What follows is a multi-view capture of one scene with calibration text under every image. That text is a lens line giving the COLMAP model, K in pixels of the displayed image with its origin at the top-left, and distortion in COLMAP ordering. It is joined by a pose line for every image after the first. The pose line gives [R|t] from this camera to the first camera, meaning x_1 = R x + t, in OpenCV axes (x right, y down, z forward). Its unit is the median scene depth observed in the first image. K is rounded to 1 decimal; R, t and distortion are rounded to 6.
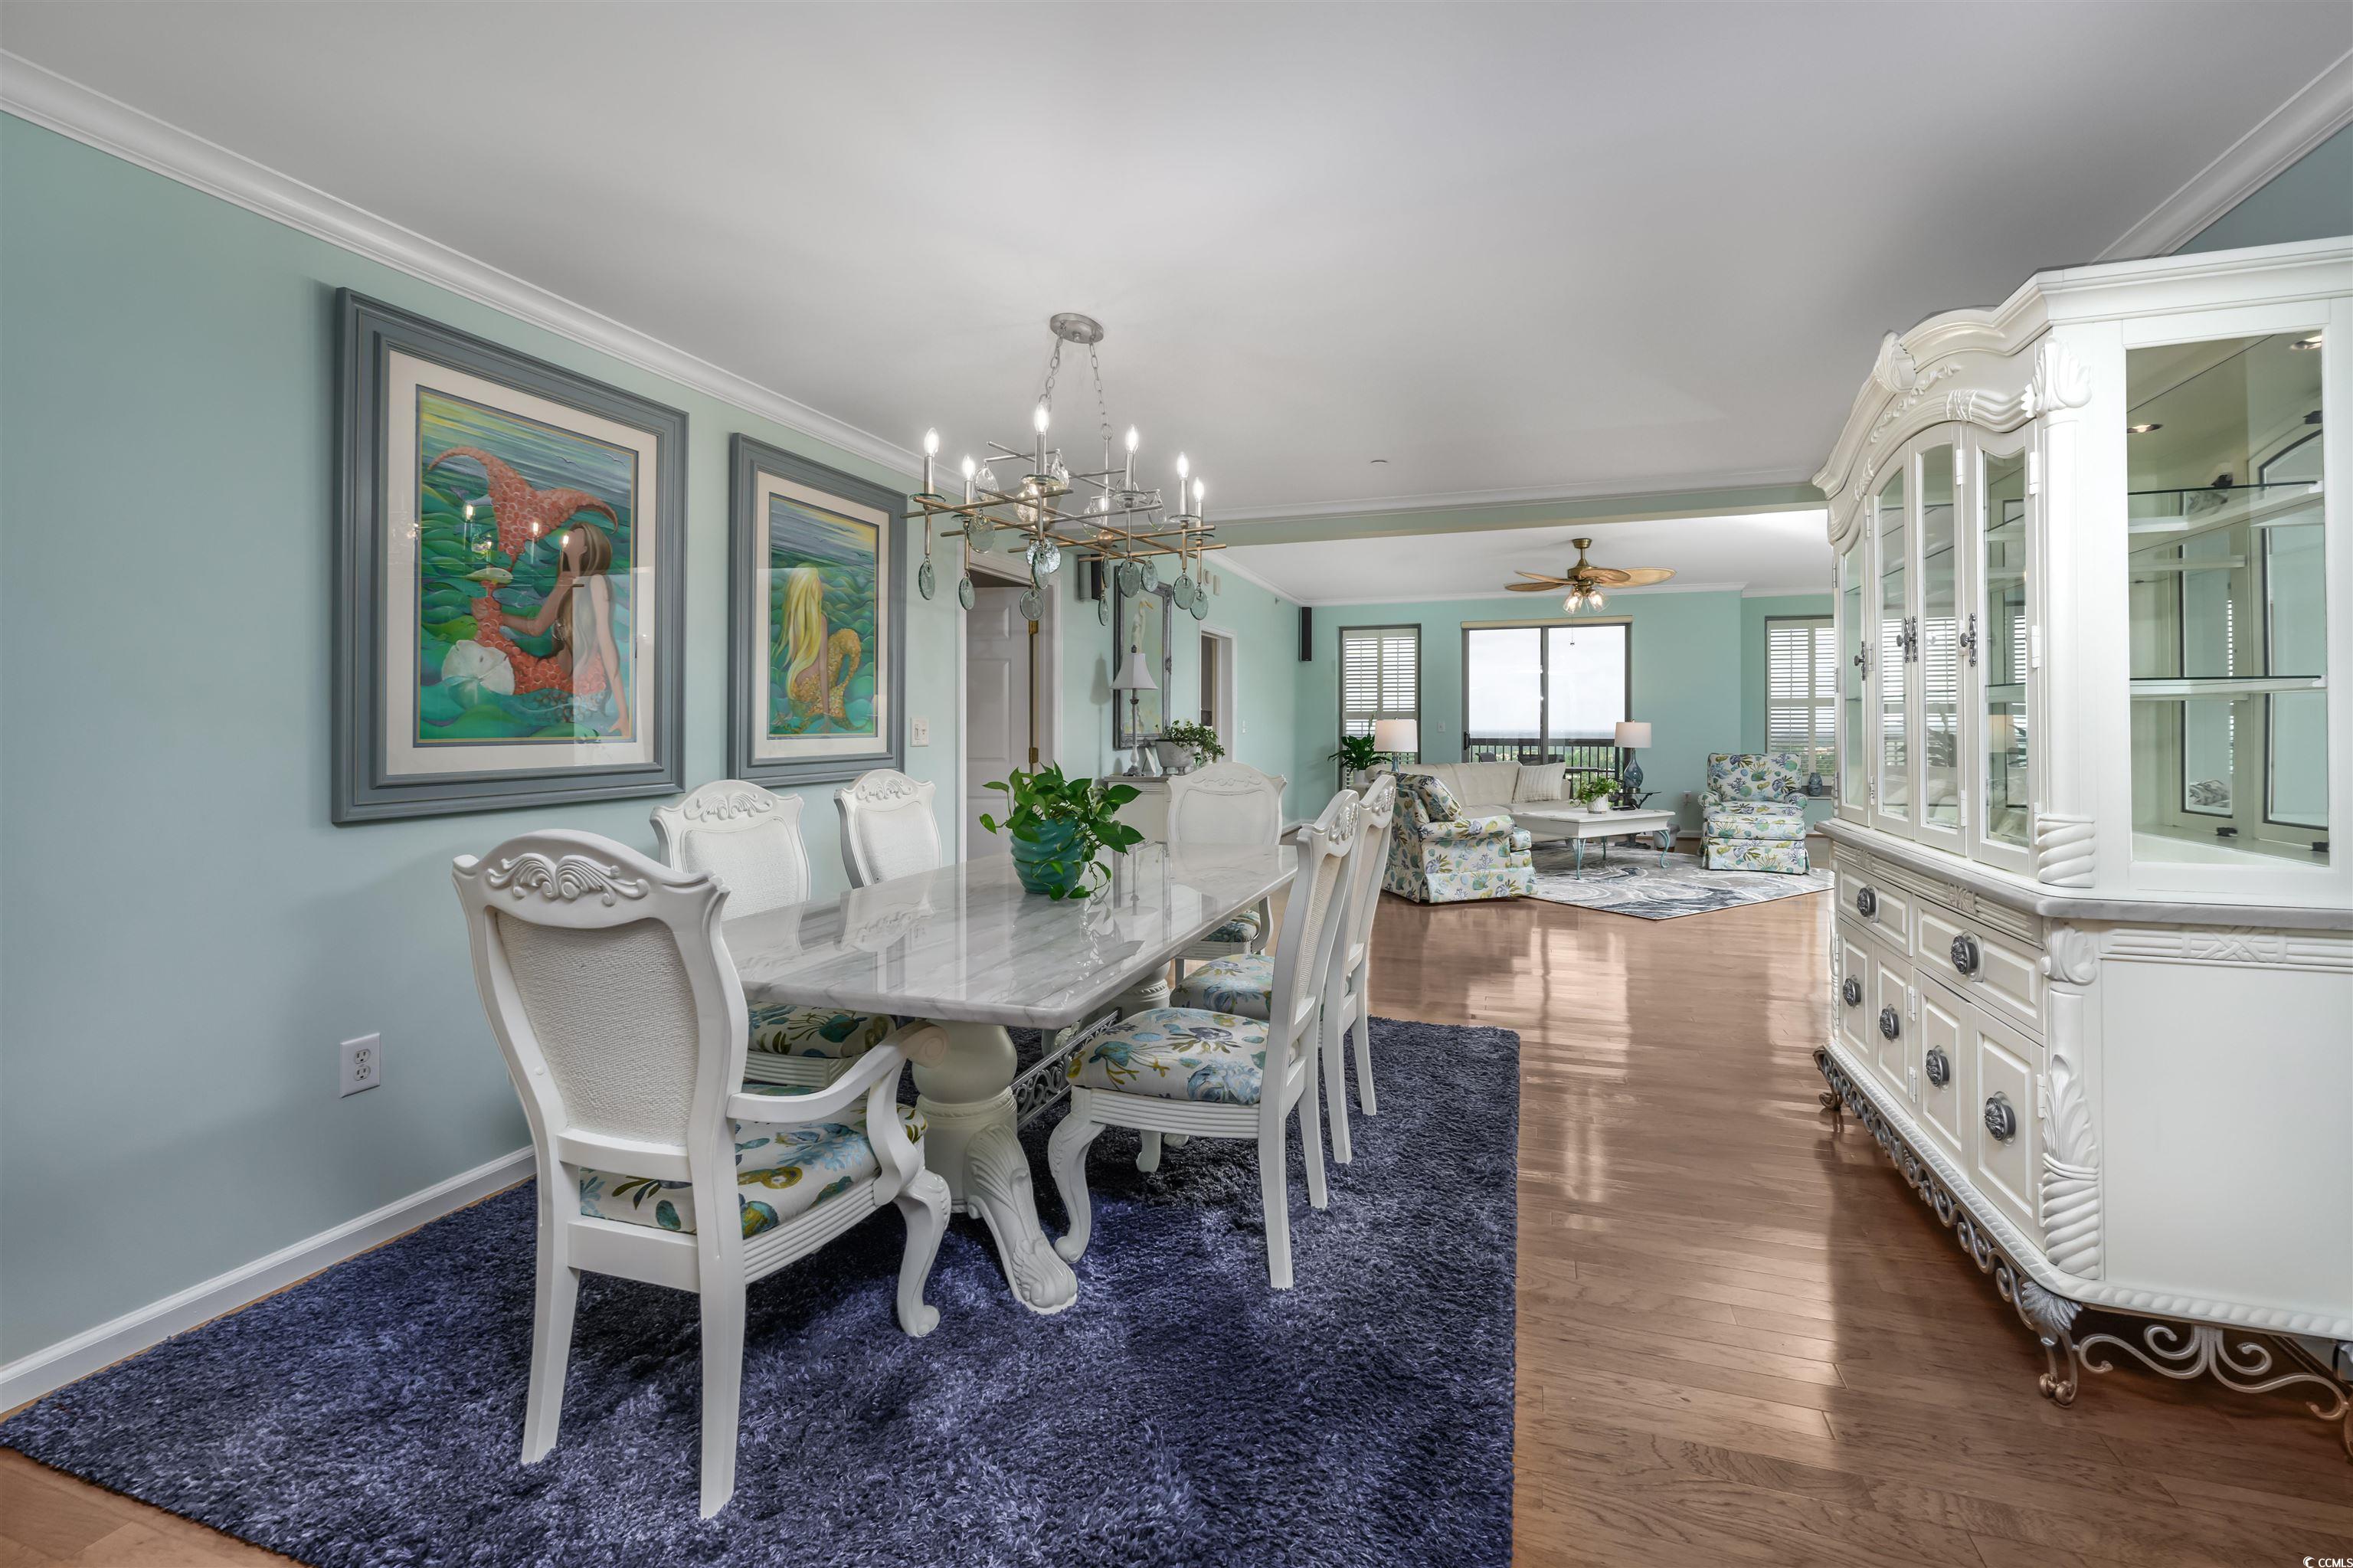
lens RADIAL K [[951.6, 0, 1235.2], [0, 951.6, 711.0], [0, 0, 1]] dist [-0.002248, -0.001175]
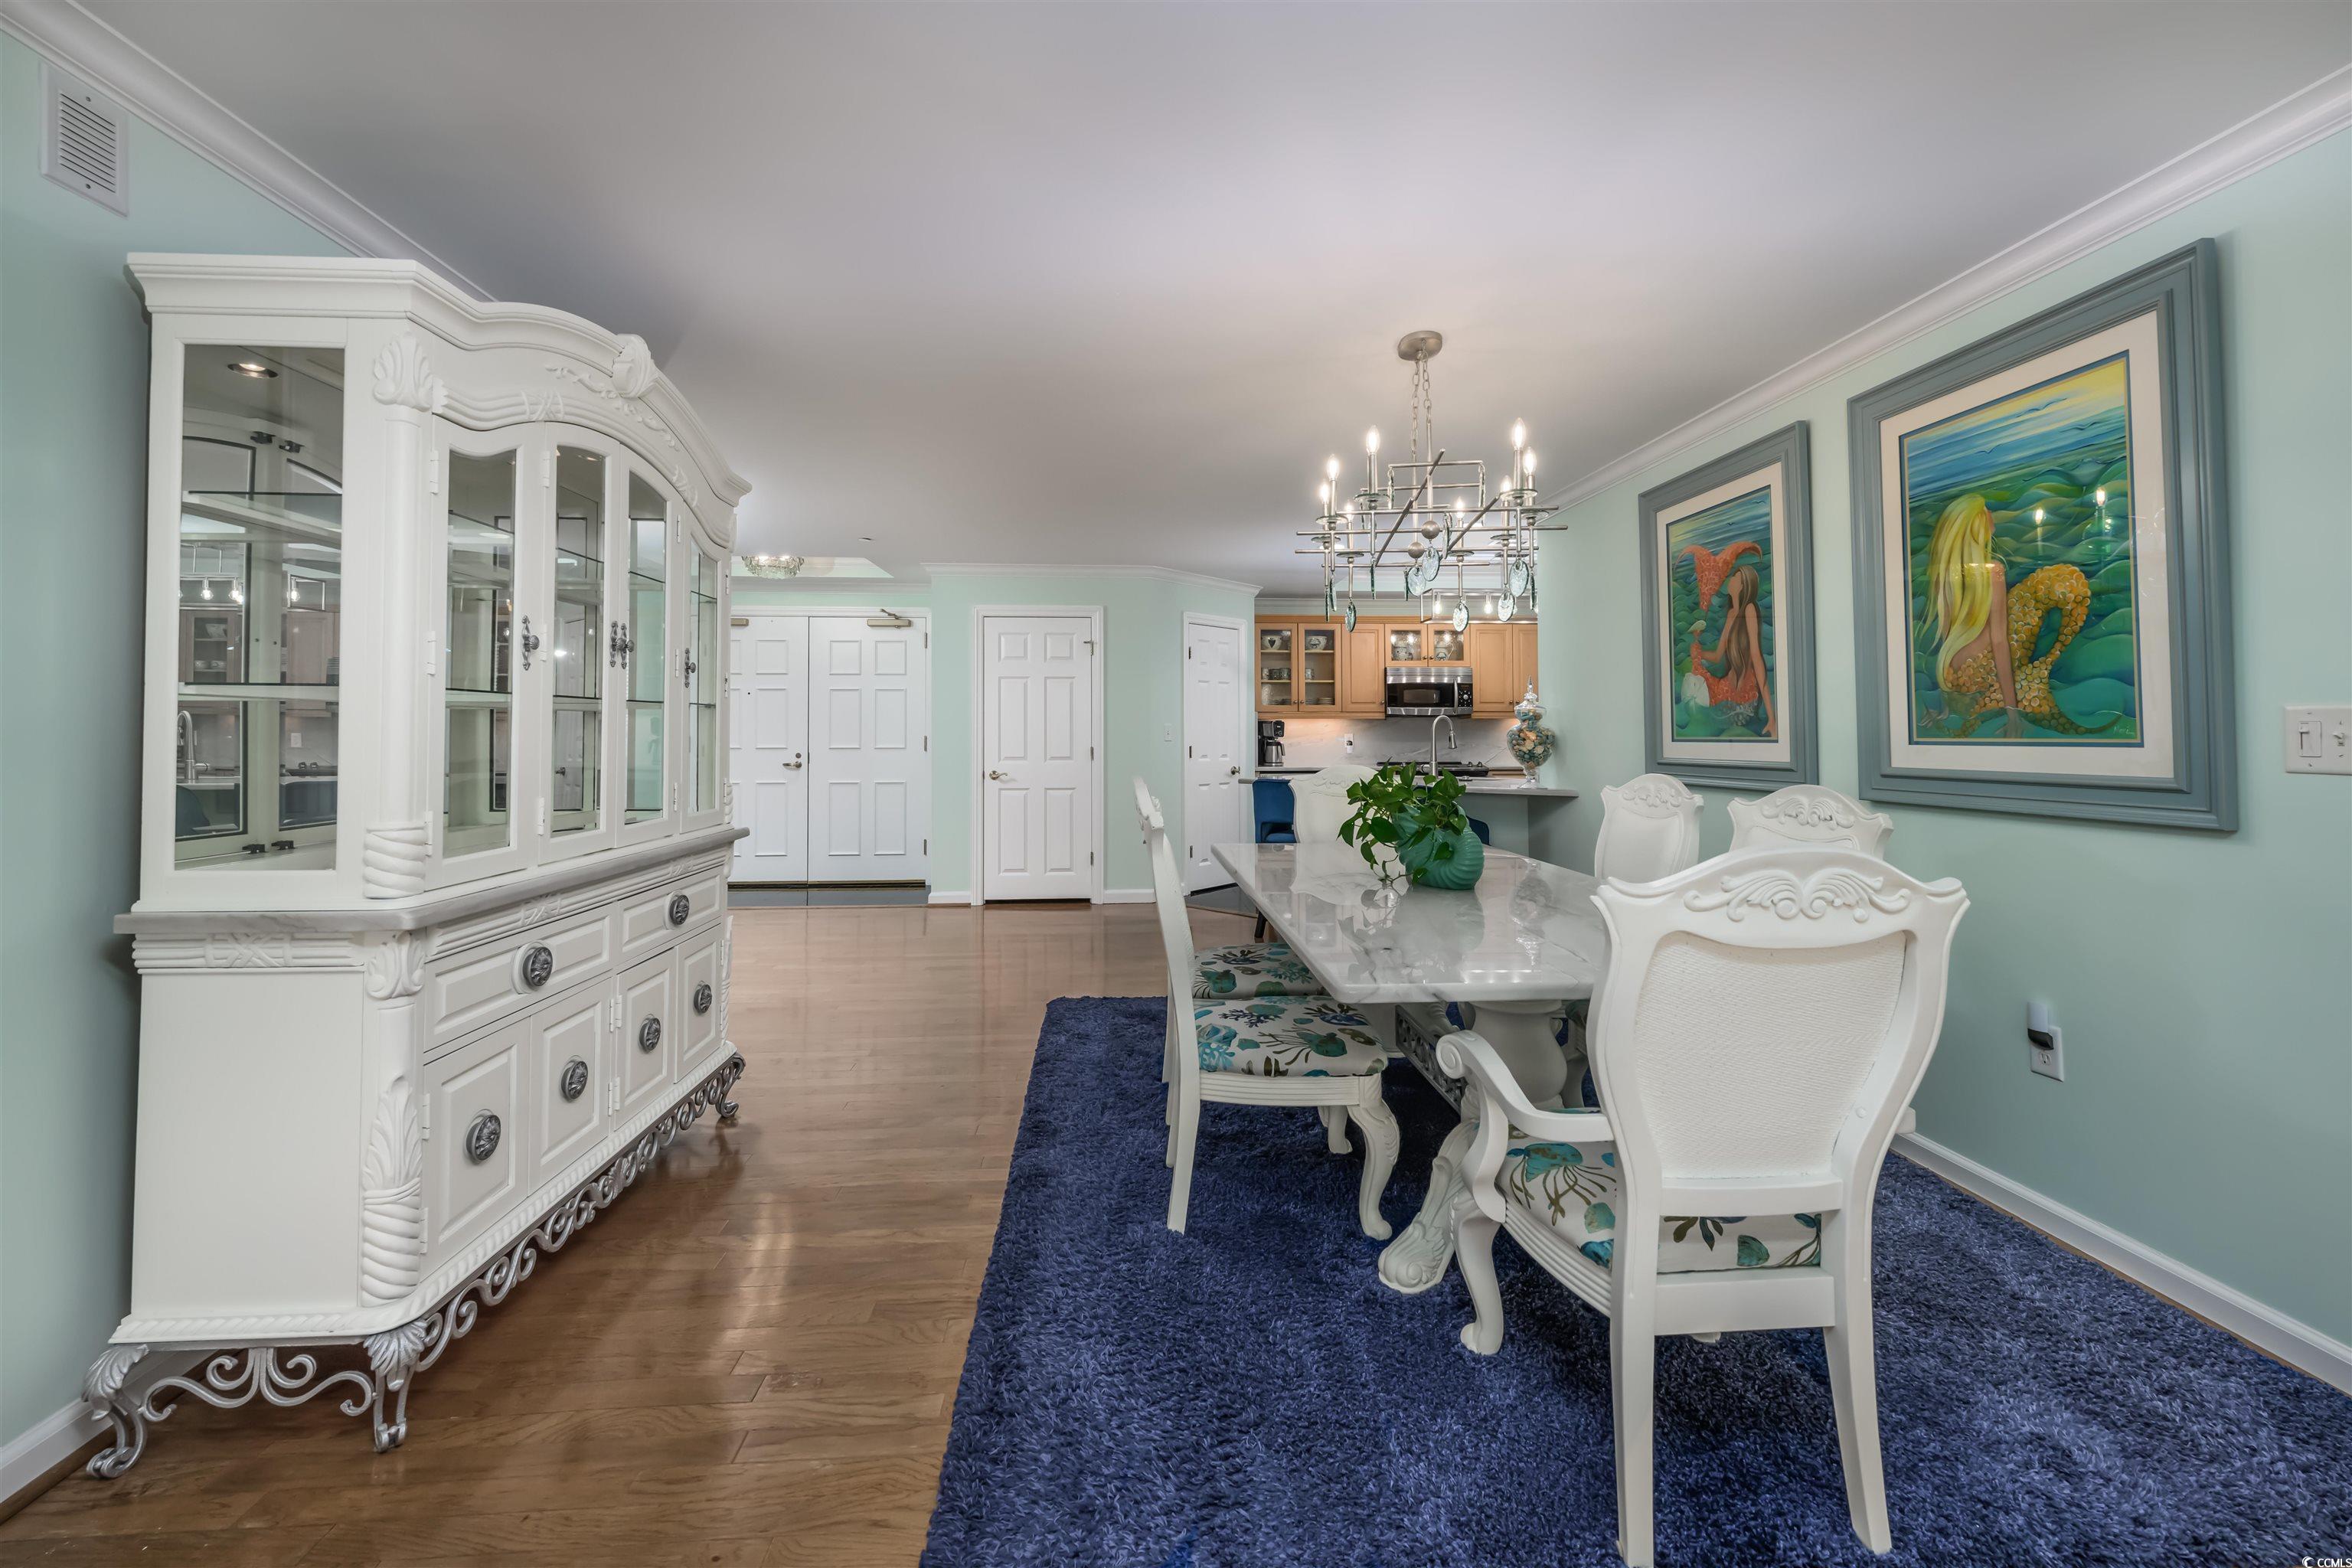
lens RADIAL K [[951.1, 0, 1187.2], [0, 951.1, 715.1], [0, 0, 1]] dist [-0.002248, -0.001175]
pose [[-0.931109, -0.002738, -0.364732, 0.375495], [0.008960, 0.999498, -0.030378, 0.024945], [0.364632, -0.031553, -0.930617, 1.578035]]
